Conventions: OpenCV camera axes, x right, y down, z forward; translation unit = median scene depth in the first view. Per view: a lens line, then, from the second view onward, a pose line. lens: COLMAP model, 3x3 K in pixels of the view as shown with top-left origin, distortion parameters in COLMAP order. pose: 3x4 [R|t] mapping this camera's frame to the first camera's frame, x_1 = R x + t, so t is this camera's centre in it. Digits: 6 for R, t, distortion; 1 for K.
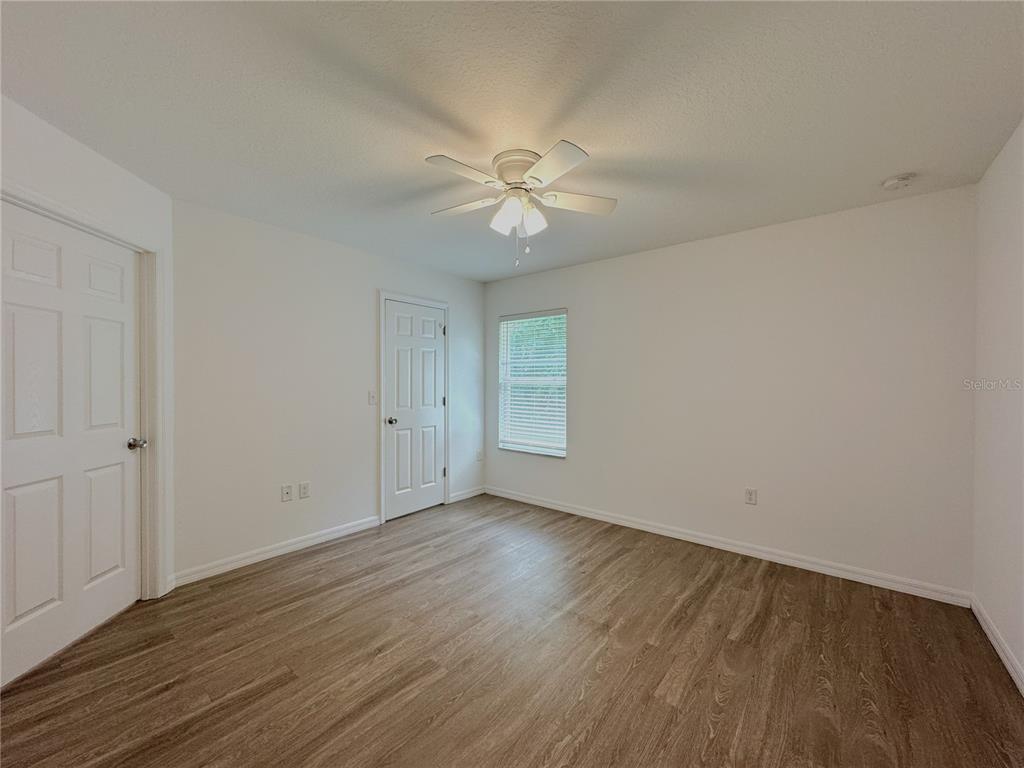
lens RADIAL K [[406.2, 0, 511.3], [0, 406.2, 380.9], [0, 0, 1]] dist [-0.004243, 0.000888]
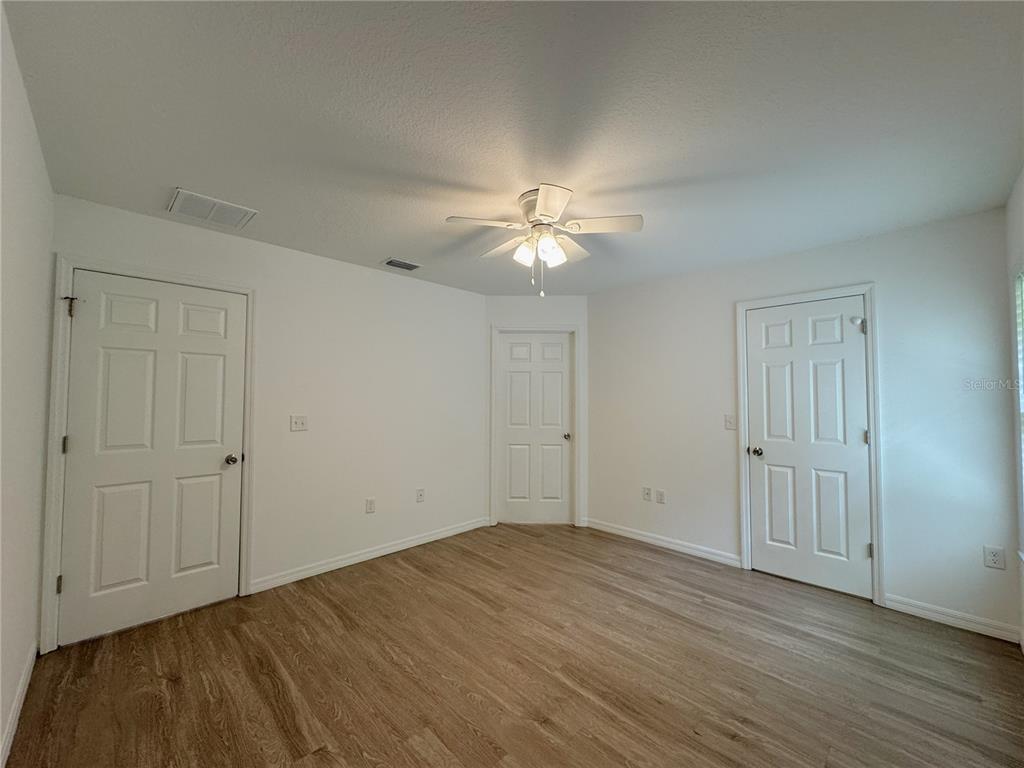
lens RADIAL K [[406.2, 0, 512.6], [0, 406.2, 382.8], [0, 0, 1]] dist [-0.004243, 0.000888]
pose [[-0.104419, -0.039501, -0.993749, 0.864721], [-0.001386, 0.999216, -0.039573, -0.014664], [0.994532, -0.002755, -0.104392, 0.845965]]
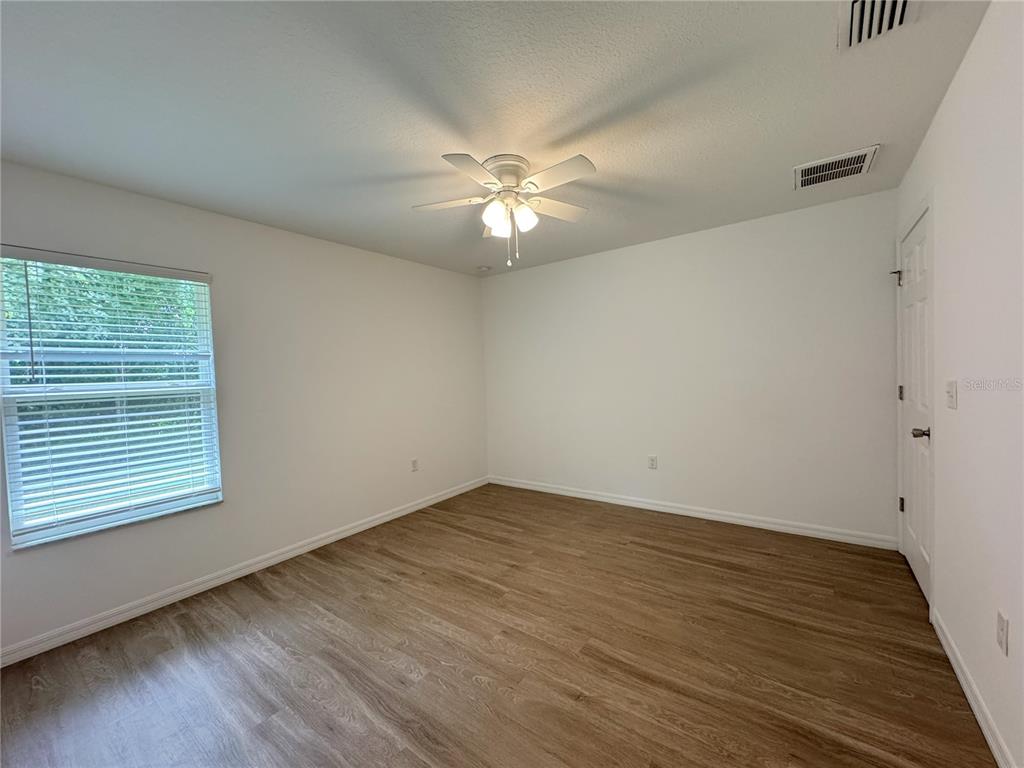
lens RADIAL K [[406.2, 0, 513.7], [0, 406.2, 382.4], [0, 0, 1]] dist [-0.004243, 0.000888]
pose [[-0.052763, -0.026701, 0.998250, -0.851212], [0.036929, 0.998907, 0.028670, -0.009791], [-0.997924, 0.038377, -0.051719, 0.862833]]
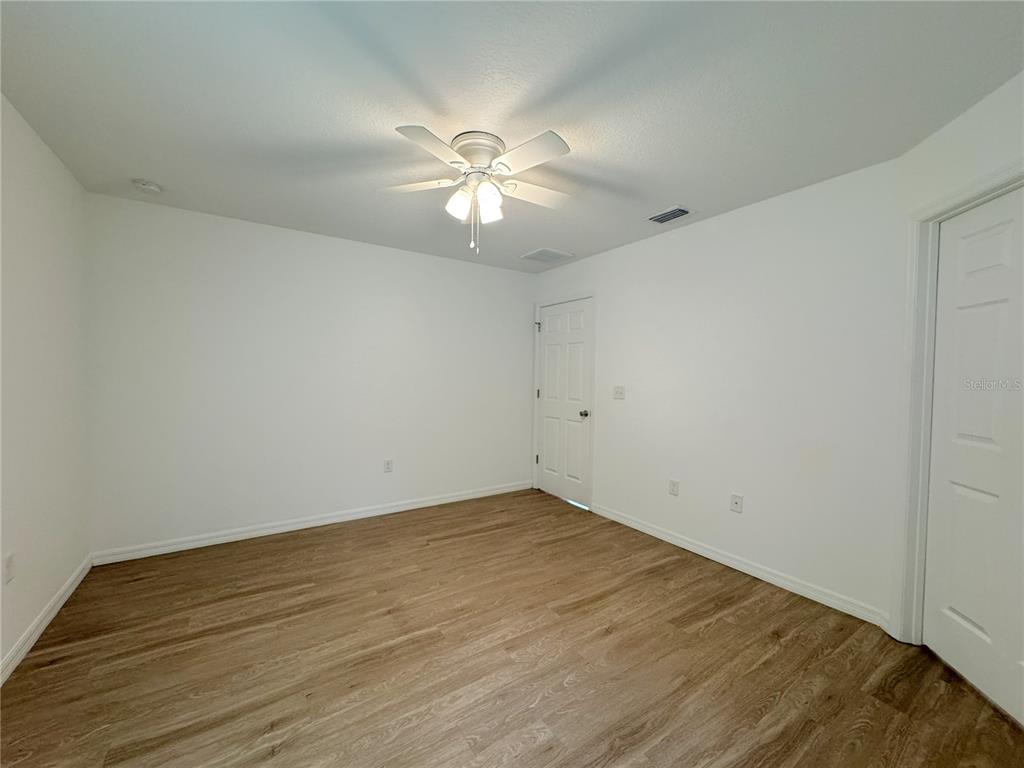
lens RADIAL K [[406.2, 0, 509.4], [0, 406.2, 380.7], [0, 0, 1]] dist [-0.004243, 0.000888]
pose [[-0.953938, -0.020394, 0.299309, -0.287367], [-0.016226, 0.999734, 0.016405, -0.001123], [-0.299563, 0.010793, -0.954015, 1.556224]]
